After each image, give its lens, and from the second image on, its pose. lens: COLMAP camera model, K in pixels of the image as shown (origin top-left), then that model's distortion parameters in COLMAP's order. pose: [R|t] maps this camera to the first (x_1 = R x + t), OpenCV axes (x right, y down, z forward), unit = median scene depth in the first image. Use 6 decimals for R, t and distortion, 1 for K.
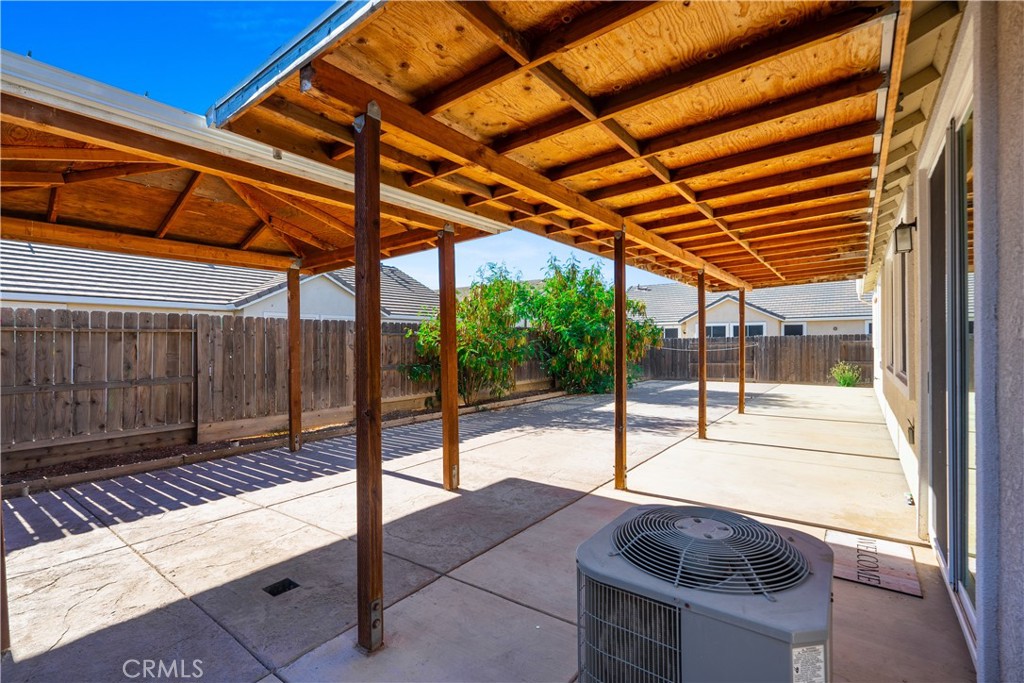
lens RADIAL K [[453.4, 0, 512.3], [0, 453.4, 340.0], [0, 0, 1]] dist [-0.006739, 0.002386]
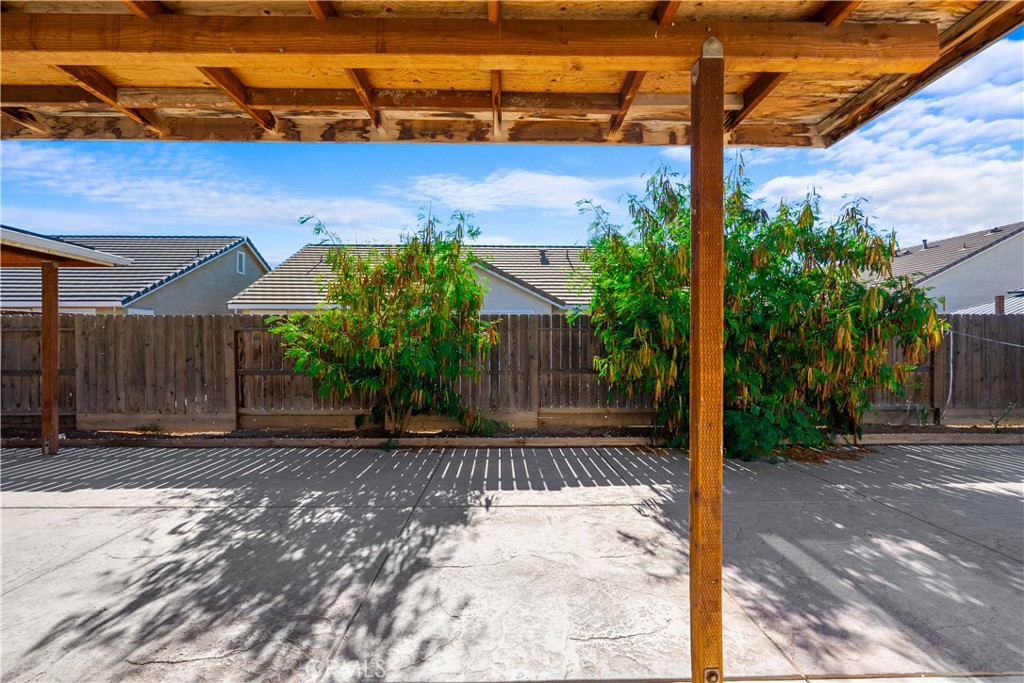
lens RADIAL K [[453.4, 0, 517.9], [0, 453.4, 345.5], [0, 0, 1]] dist [-0.006739, 0.002386]
pose [[0.605877, -0.001707, -0.795557, 0.698607], [0.004689, 0.999988, 0.001425, 0.017826], [0.795545, -0.004594, 0.605878, 0.961923]]
